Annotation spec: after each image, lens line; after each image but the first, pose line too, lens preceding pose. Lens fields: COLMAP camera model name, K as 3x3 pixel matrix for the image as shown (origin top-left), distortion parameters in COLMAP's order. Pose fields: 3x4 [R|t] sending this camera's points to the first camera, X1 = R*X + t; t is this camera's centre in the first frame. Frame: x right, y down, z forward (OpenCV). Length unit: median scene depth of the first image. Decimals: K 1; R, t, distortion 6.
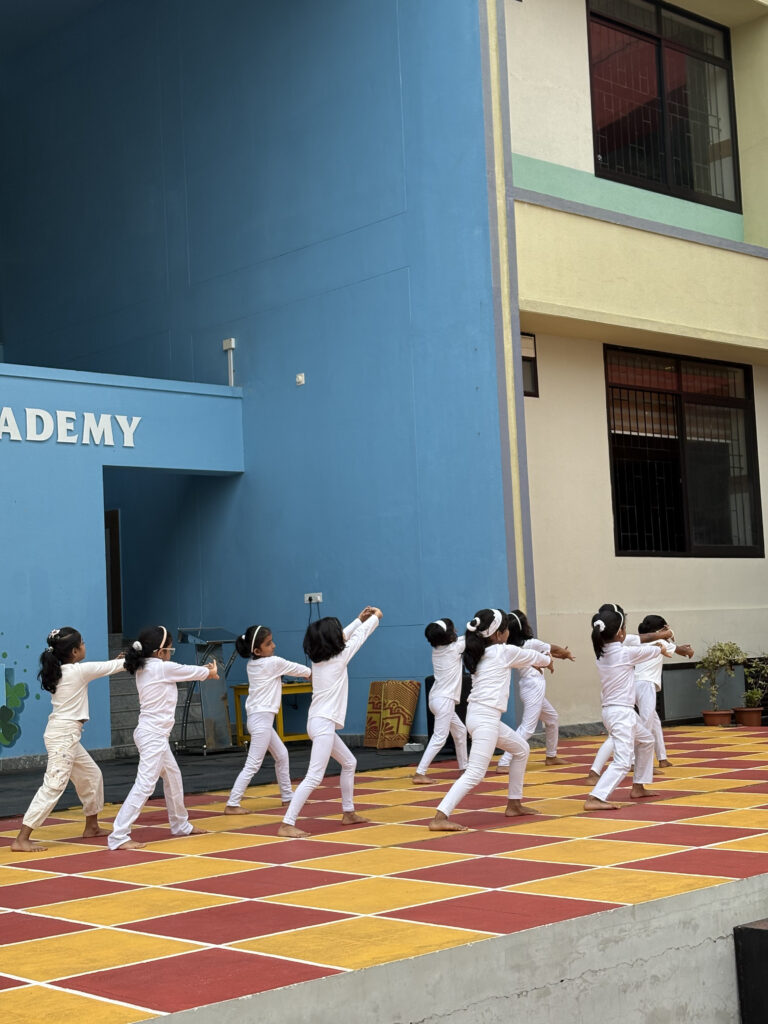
lens RADIAL K [[1496.3, 0, 374.9], [0, 1496.3, 542.0], [0, 0, 1]] dist [0.120642, 0.000000]
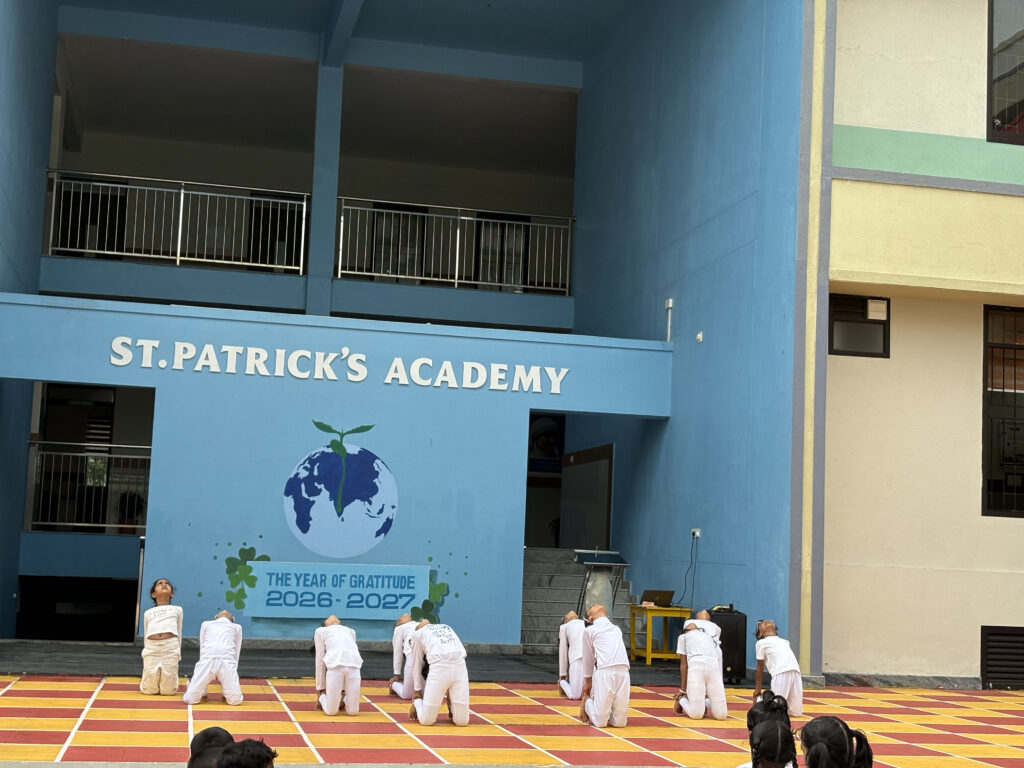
lens RADIAL K [[1496.3, 0, 539.2], [0, 1496.3, 409.5], [0, 0, 1]] dist [0.120642, 0.000000]
pose [[0.862180, 0.034711, -0.505412, 0.436581], [-0.048416, 0.998729, -0.014001, -0.034380], [0.504284, 0.036541, 0.862765, -0.029931]]
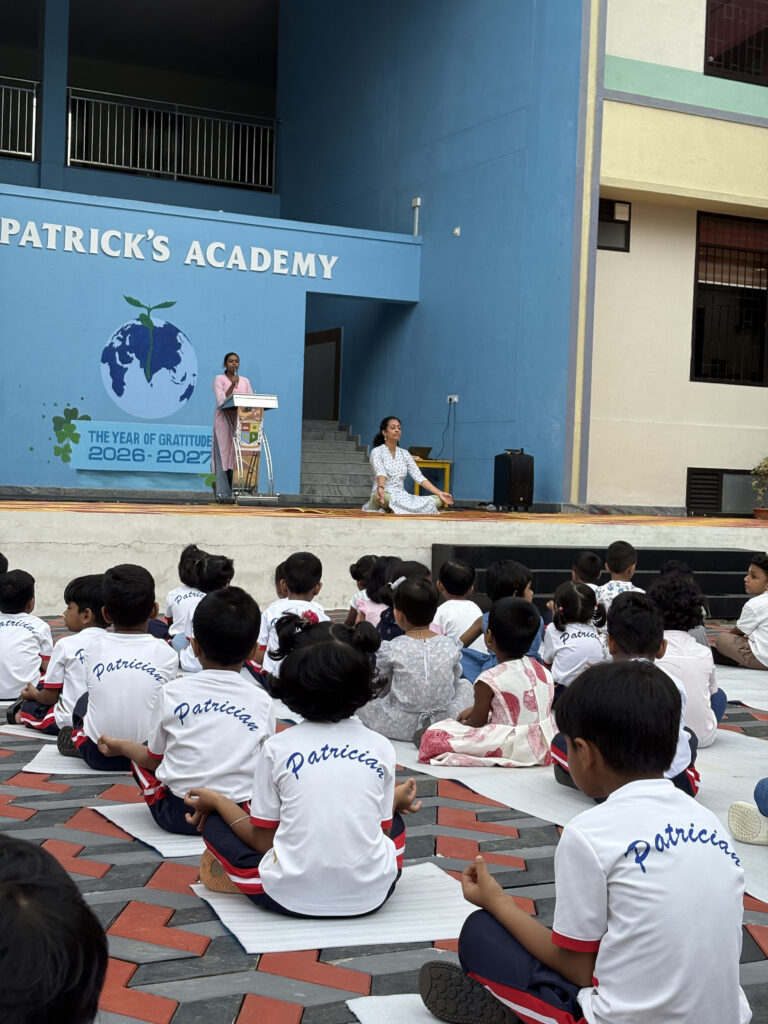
lens RADIAL K [[1496.3, 0, 374.8], [0, 1496.3, 512.0], [0, 0, 1]] dist [0.120642, 0.000000]
pose [[0.961008, 0.084950, -0.263148, 0.262048], [-0.062152, 0.993650, 0.093794, 0.017513], [0.269445, -0.073781, 0.960185, -0.323418]]
